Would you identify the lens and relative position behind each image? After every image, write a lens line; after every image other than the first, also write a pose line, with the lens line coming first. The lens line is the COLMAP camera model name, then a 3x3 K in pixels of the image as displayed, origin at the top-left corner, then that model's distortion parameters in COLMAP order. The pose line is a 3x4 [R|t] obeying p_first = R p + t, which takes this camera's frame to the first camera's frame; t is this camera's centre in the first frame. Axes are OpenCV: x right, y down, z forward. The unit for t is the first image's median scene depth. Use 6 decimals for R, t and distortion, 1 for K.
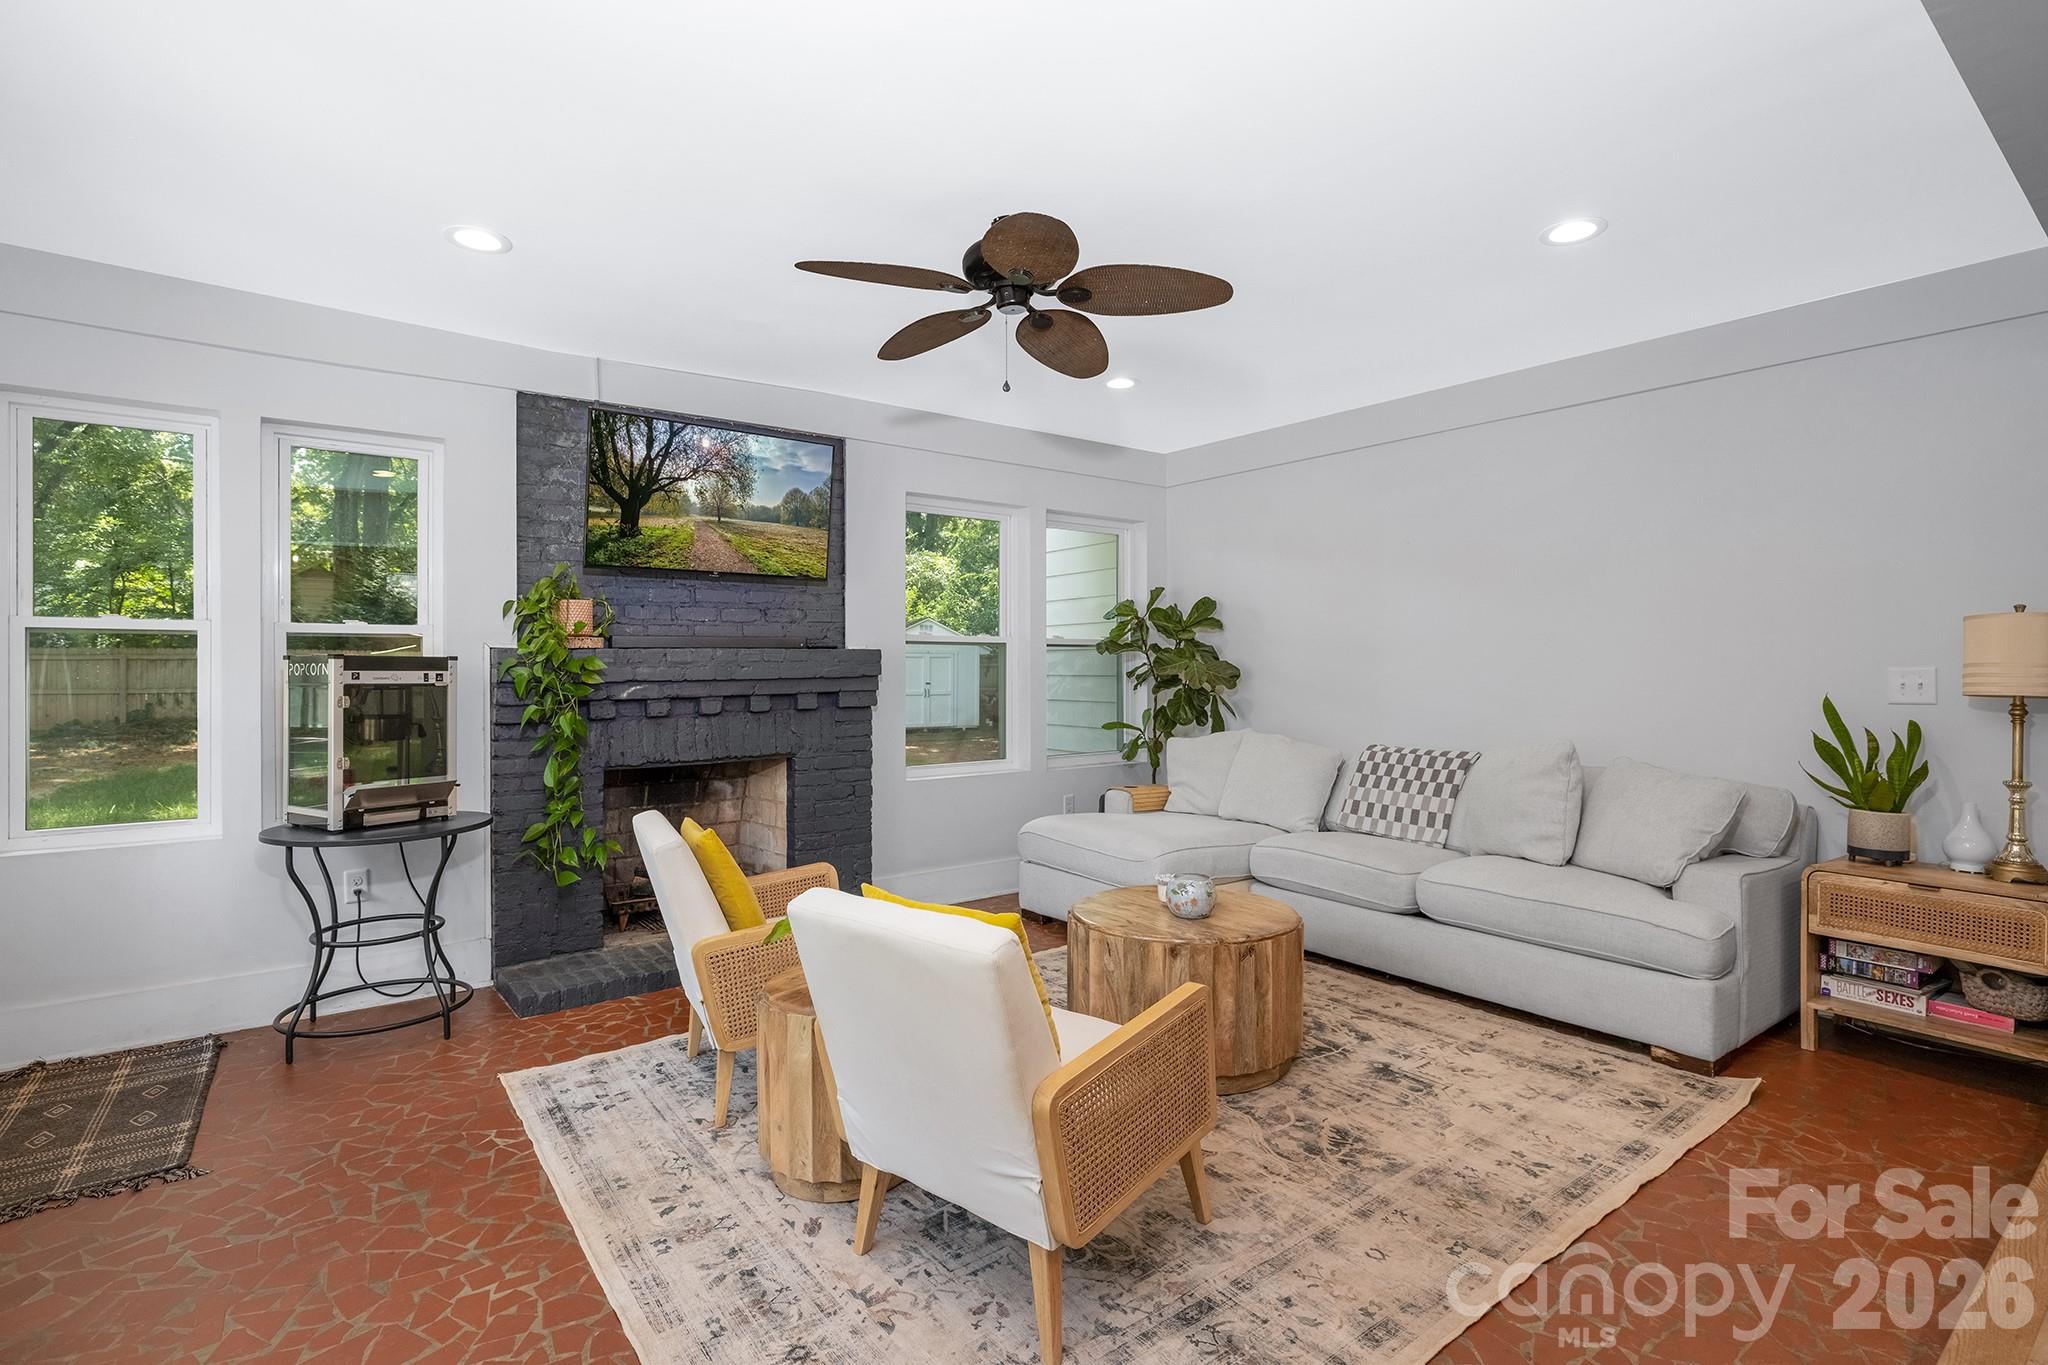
lens RADIAL K [[977.5, 0, 1025.8], [0, 977.5, 610.9], [0, 0, 1]] dist [-0.005381, 0.000061]
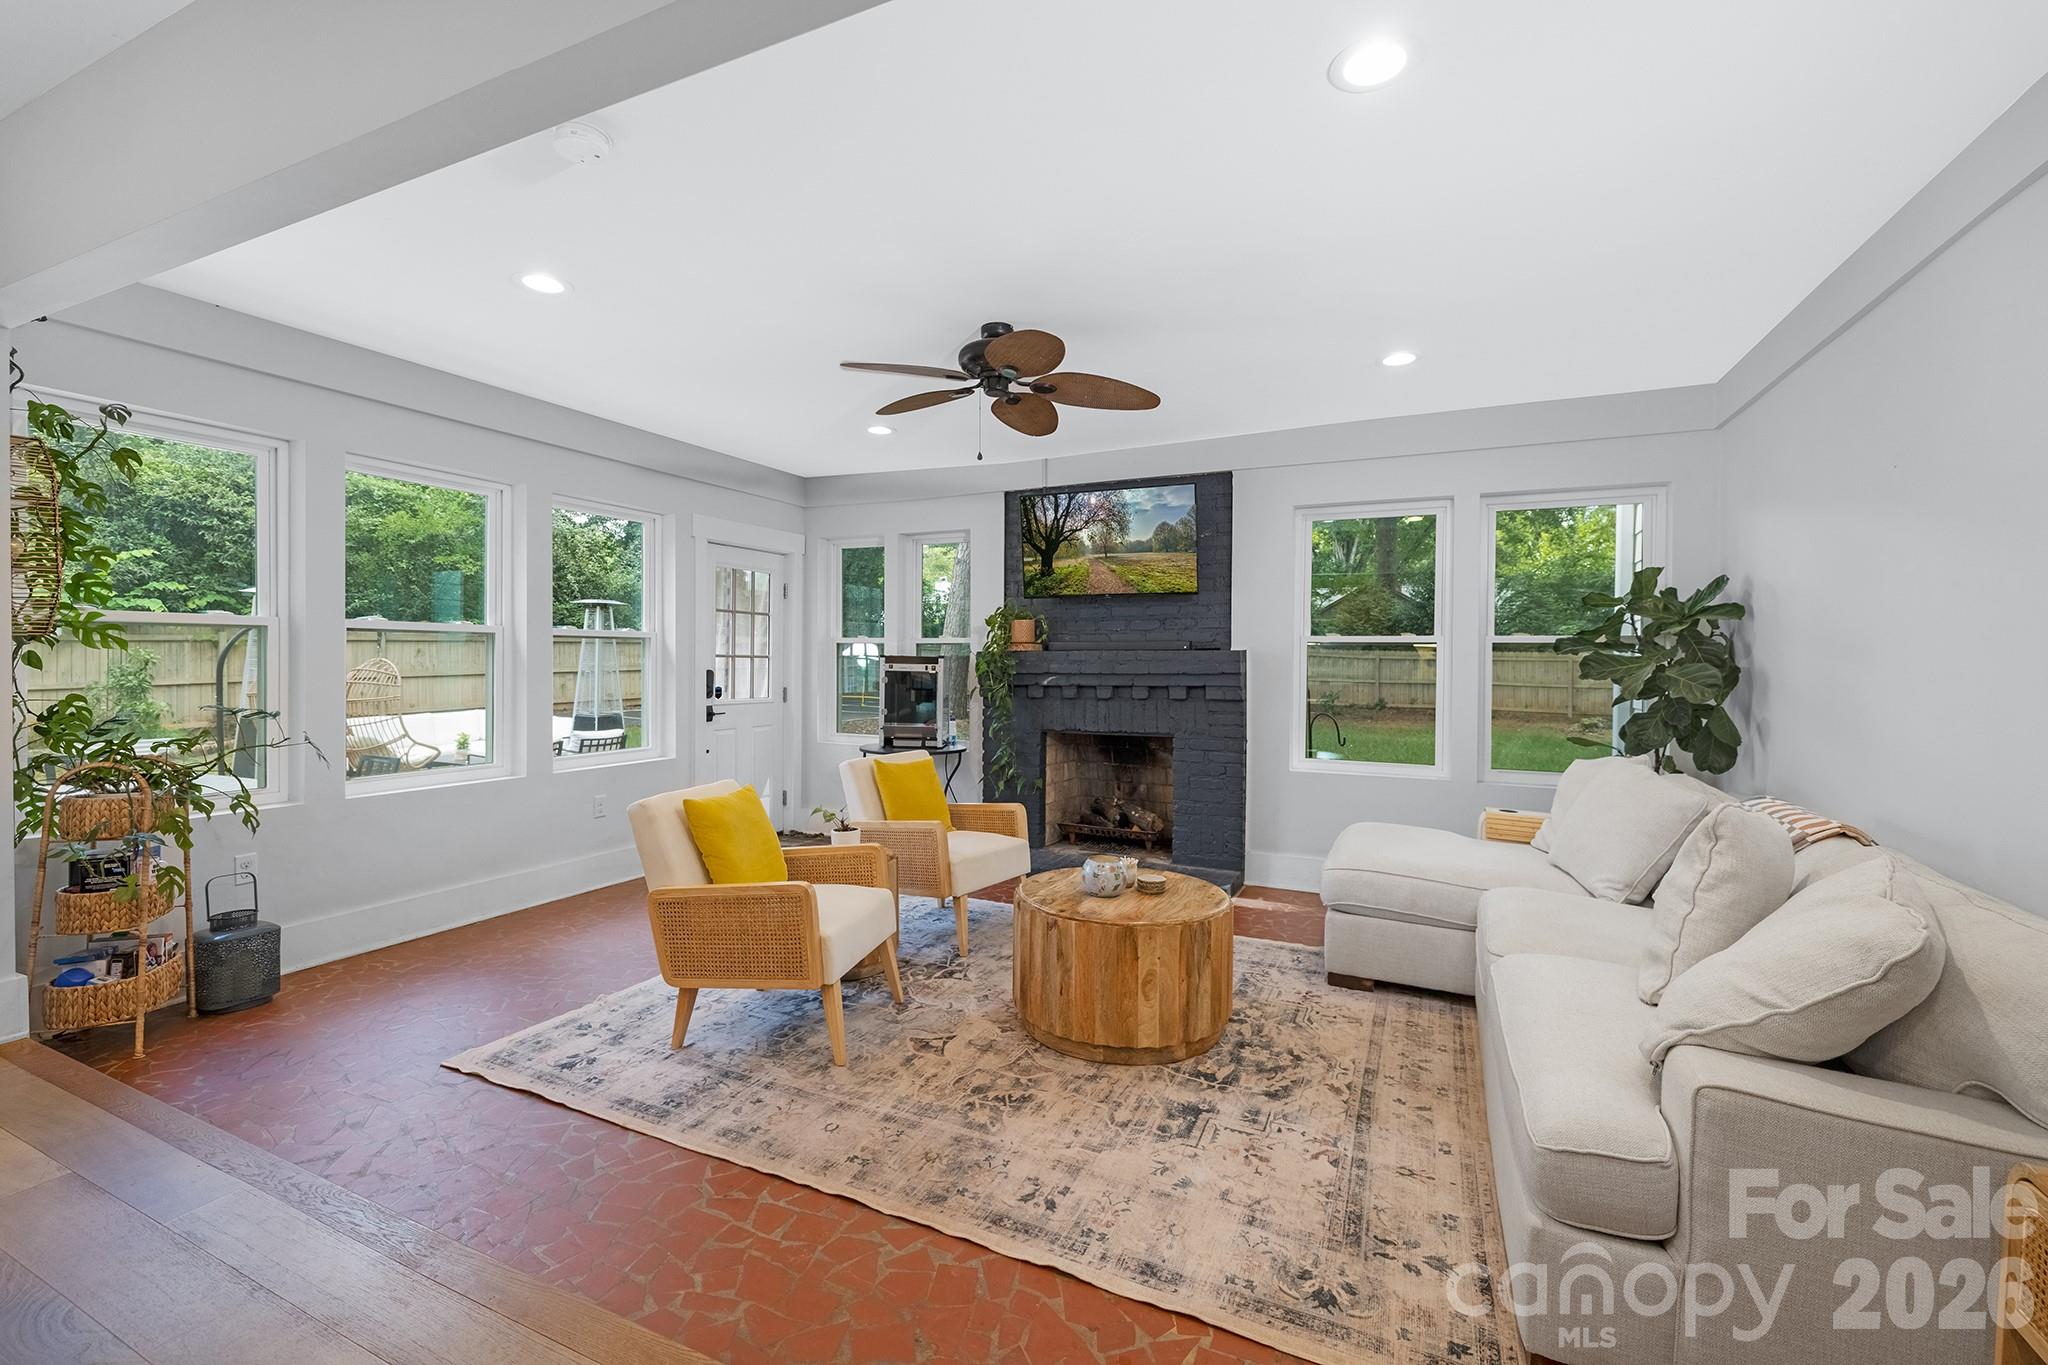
lens RADIAL K [[868.5, 0, 1025.2], [0, 868.5, 664.7], [0, 0, 1]] dist [0.000699, 0.000263]
pose [[0.461955, 0.013557, -0.886800, 0.929364], [0.037324, 0.998700, 0.034711, 0.014678], [0.886118, -0.049134, 0.460848, 0.458467]]
